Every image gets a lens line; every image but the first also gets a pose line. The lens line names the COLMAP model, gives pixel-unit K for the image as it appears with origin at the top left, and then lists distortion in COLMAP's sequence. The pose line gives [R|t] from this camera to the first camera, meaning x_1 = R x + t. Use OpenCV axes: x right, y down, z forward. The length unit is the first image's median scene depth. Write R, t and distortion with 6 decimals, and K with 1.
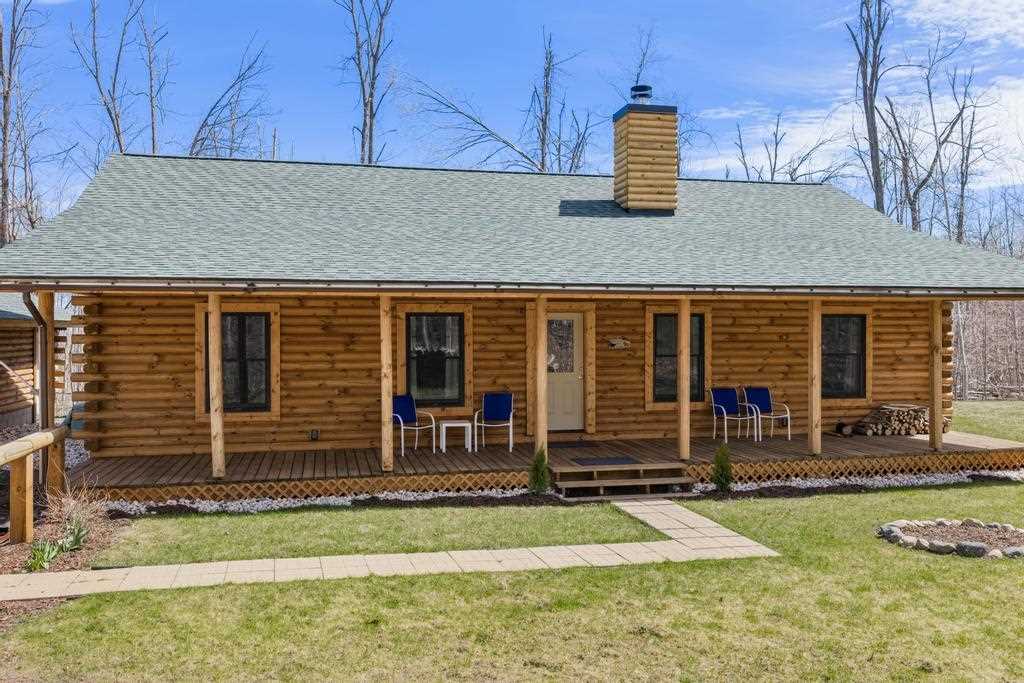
lens RADIAL K [[845.6, 0, 512.0], [0, 845.6, 341.5], [0, 0, 1]] dist [0.038145, -0.050169]
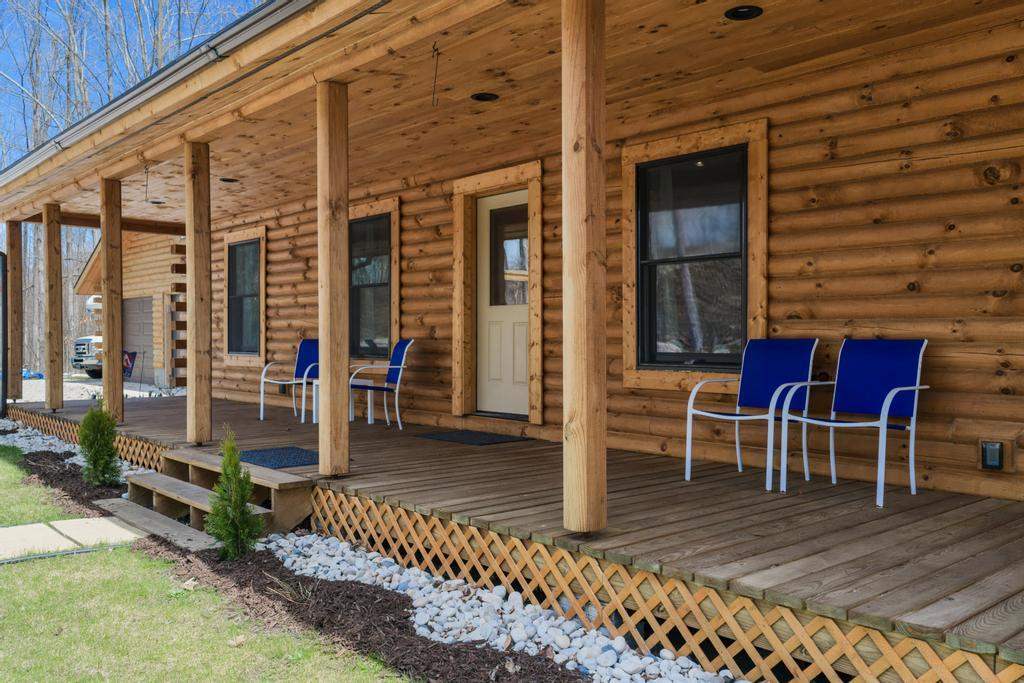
lens RADIAL K [[845.6, 0, 512.0], [0, 845.6, 341.5], [0, 0, 1]] dist [0.038145, -0.050169]
pose [[0.485472, 0.007934, -0.874216, 0.501852], [-0.004990, 0.999968, 0.006305, 0.053447], [0.874238, 0.001301, 0.485496, 0.708419]]
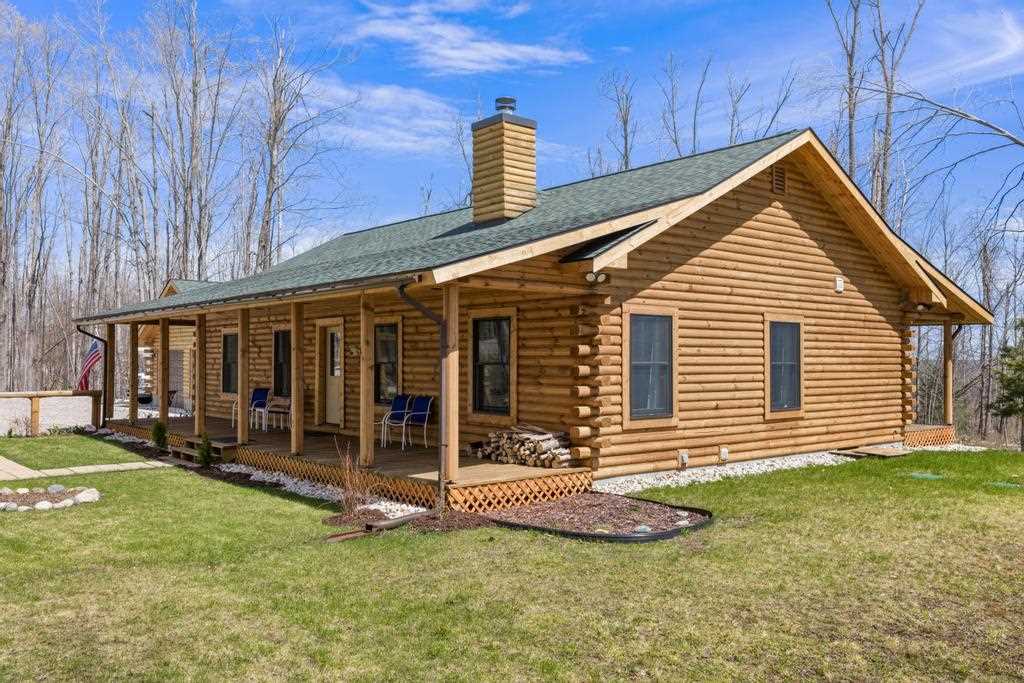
lens RADIAL K [[845.6, 0, 512.0], [0, 845.6, 341.5], [0, 0, 1]] dist [0.038145, -0.050169]
pose [[0.454624, -0.014871, -0.890559, 1.194106], [-0.003041, 0.999829, -0.018249, 0.008244], [0.890678, 0.011005, 0.454501, 0.641068]]
